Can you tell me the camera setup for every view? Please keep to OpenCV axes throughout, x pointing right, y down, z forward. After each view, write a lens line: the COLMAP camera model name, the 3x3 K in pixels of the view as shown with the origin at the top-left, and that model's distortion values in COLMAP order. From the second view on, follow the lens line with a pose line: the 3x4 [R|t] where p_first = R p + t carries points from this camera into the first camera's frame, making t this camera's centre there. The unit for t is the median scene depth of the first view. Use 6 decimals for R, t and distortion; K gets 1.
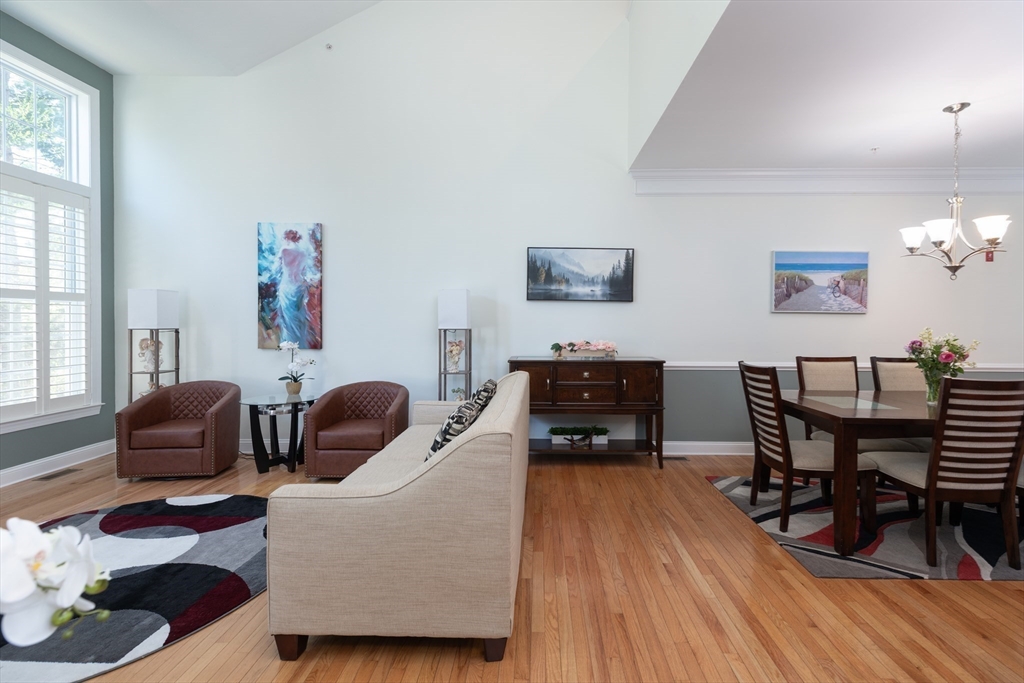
lens RADIAL K [[485.4, 0, 512.6], [0, 485.4, 334.6], [0, 0, 1]] dist [0.012746, -0.000525]
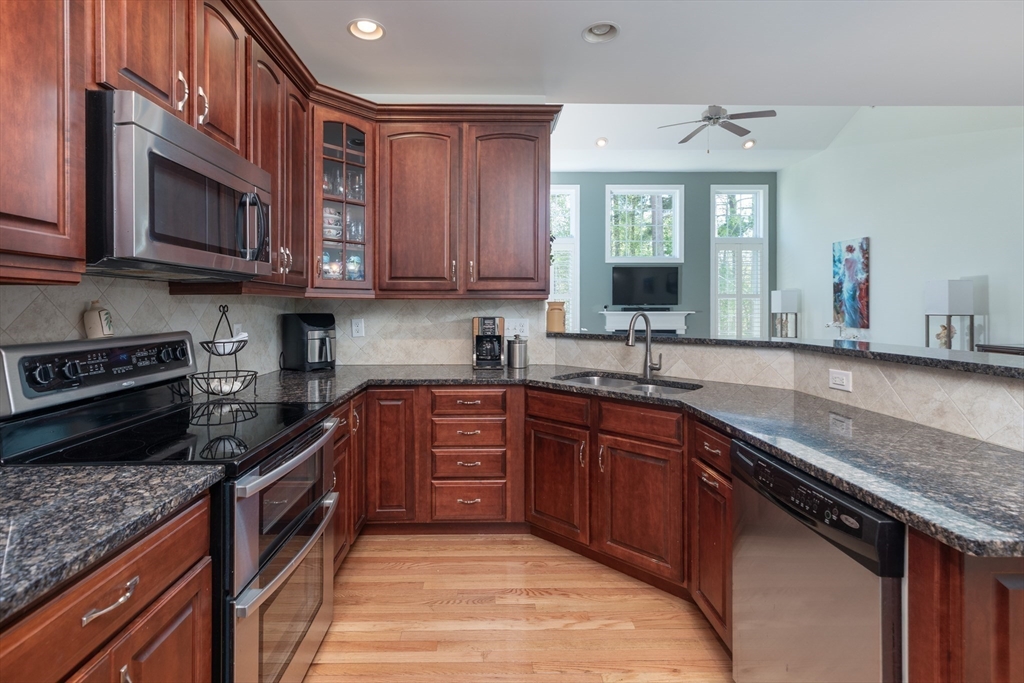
lens RADIAL K [[485.4, 0, 495.8], [0, 485.4, 307.6], [0, 0, 1]] dist [0.012746, -0.000525]
pose [[0.057136, -0.003639, -0.998360, 0.923122], [-0.022074, 0.999744, -0.004907, 0.000293], [0.998122, 0.022318, 0.057041, -0.122423]]
